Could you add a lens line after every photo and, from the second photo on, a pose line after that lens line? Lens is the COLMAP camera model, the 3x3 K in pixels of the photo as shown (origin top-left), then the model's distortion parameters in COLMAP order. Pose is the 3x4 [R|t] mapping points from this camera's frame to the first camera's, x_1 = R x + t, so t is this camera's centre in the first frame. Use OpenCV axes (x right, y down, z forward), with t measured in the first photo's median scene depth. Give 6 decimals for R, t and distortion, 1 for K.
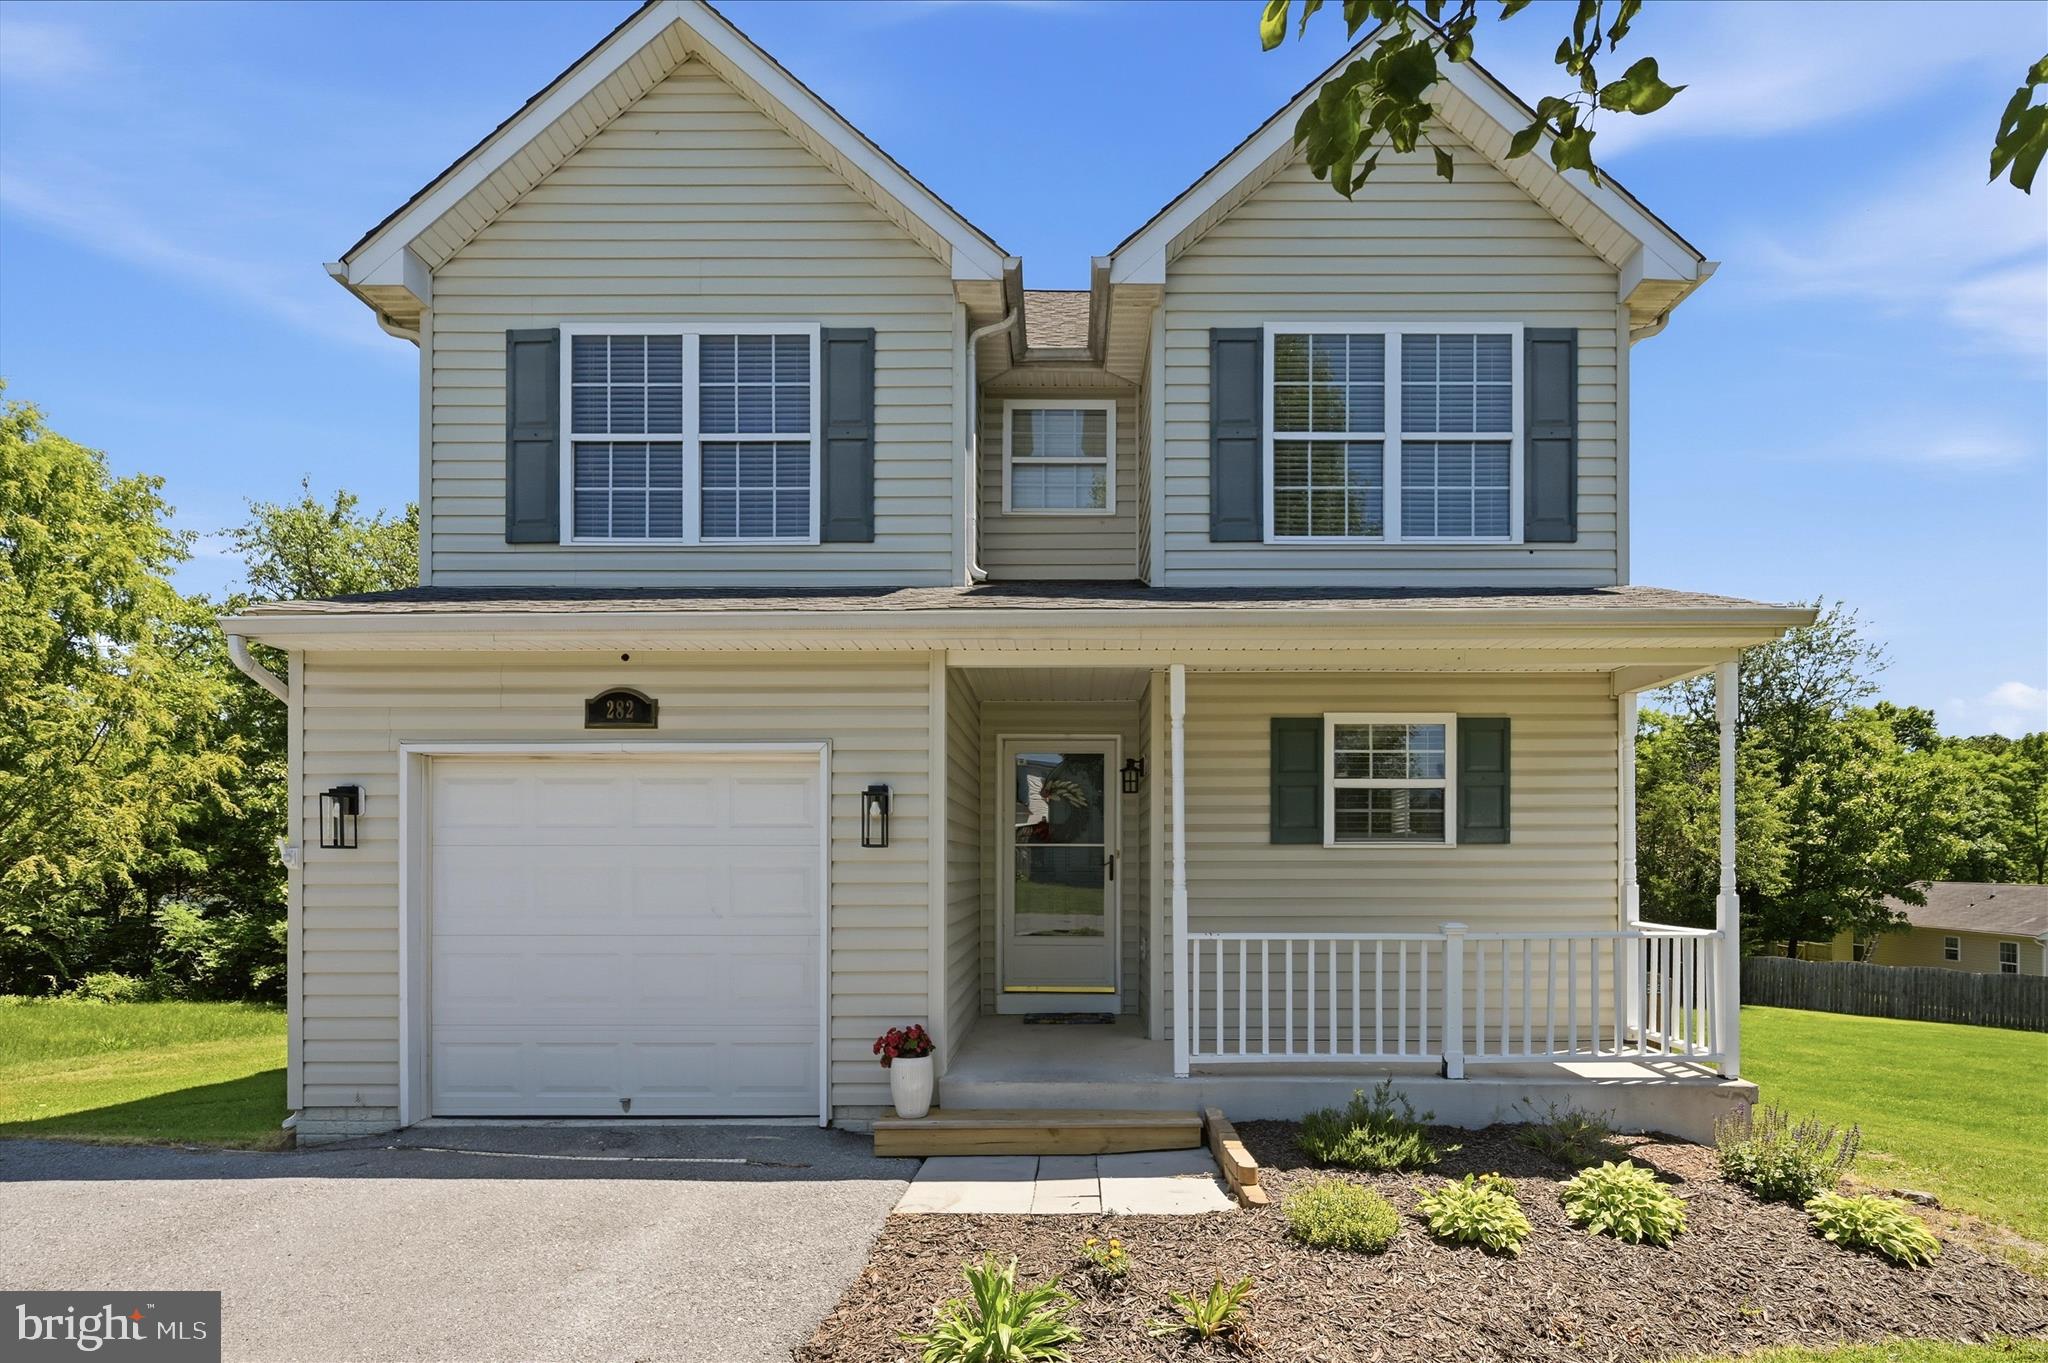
lens RADIAL K [[1043.7, 0, 1080.6], [0, 1043.7, 858.8], [0, 0, 1]] dist [-0.002758, 0.000301]
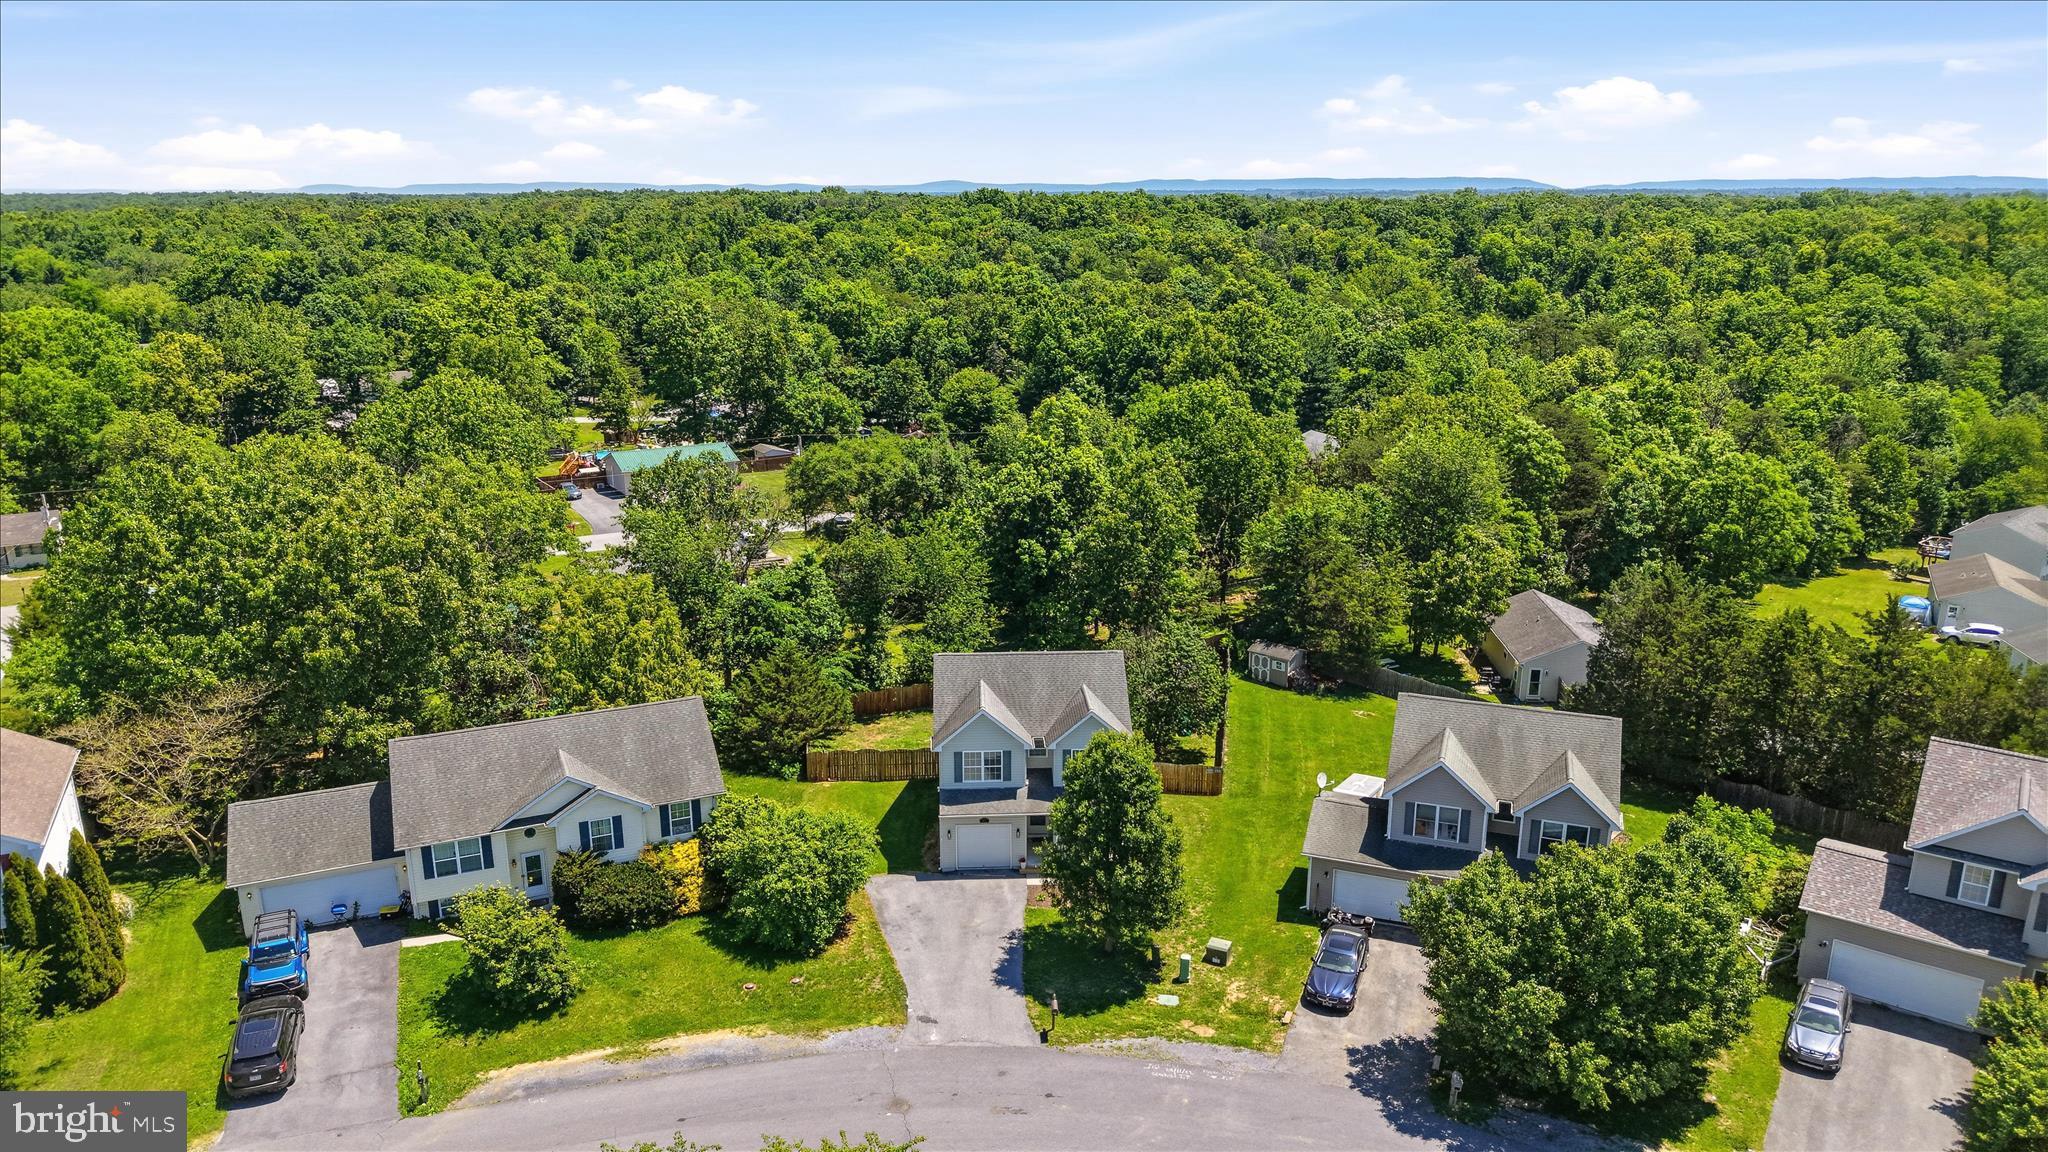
lens RADIAL K [[1350.7, 0, 1021.0], [0, 1350.7, 570.8], [0, 0, 1]] dist [0.001296, -0.010905]
pose [[0.999776, -0.016825, 0.012850, -0.221975], [0.012789, 0.963670, 0.266791, -3.855449], [-0.016872, -0.266566, 0.963669, -6.853045]]
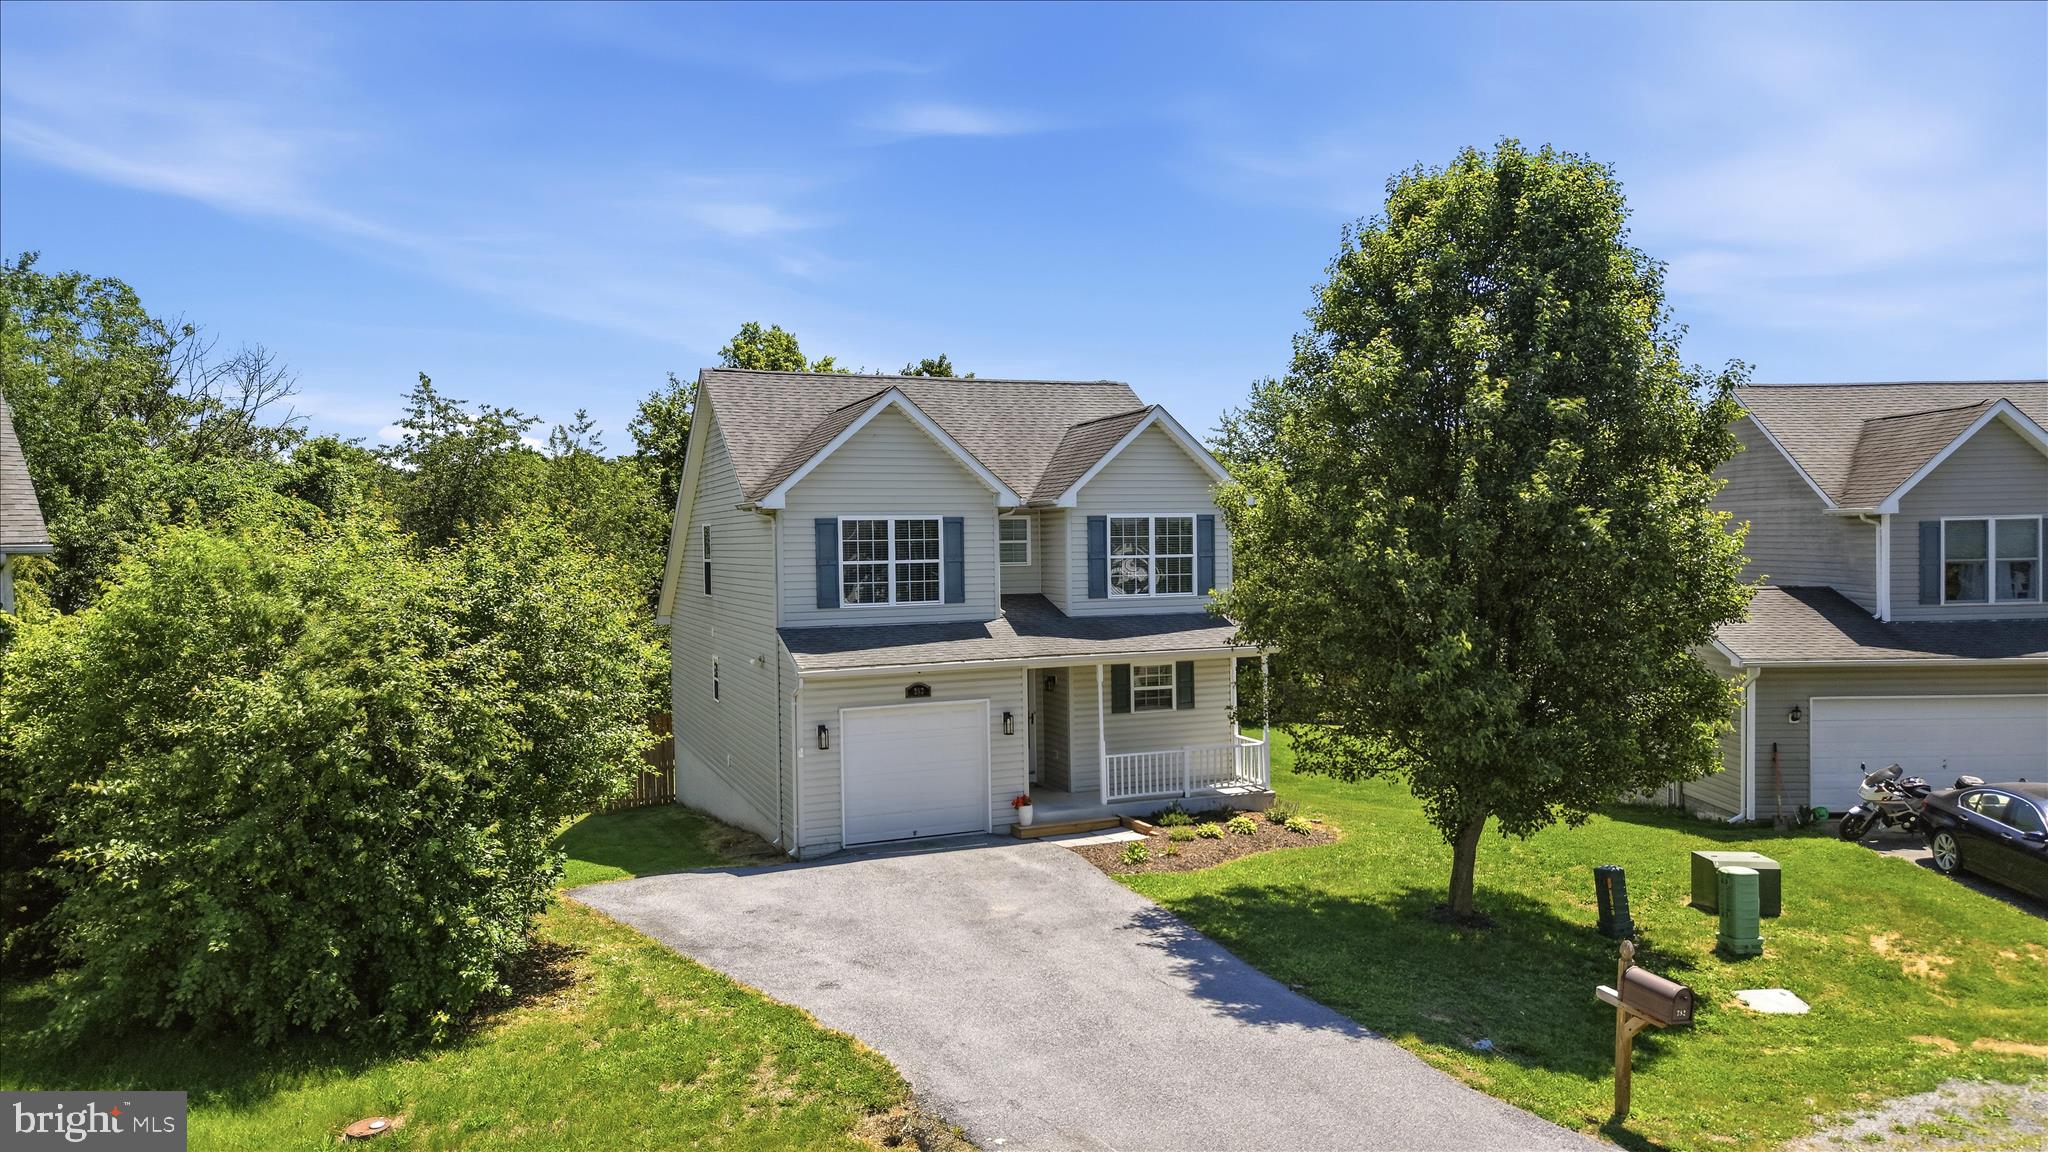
lens RADIAL K [[1350.7, 0, 1025.3], [0, 1350.7, 579.7], [0, 0, 1]] dist [0.001296, -0.010905]
pose [[0.932577, -0.028844, 0.359816, -1.221255], [0.020446, 0.999423, 0.027126, -0.444281], [-0.360391, -0.017940, 0.932629, -2.050519]]
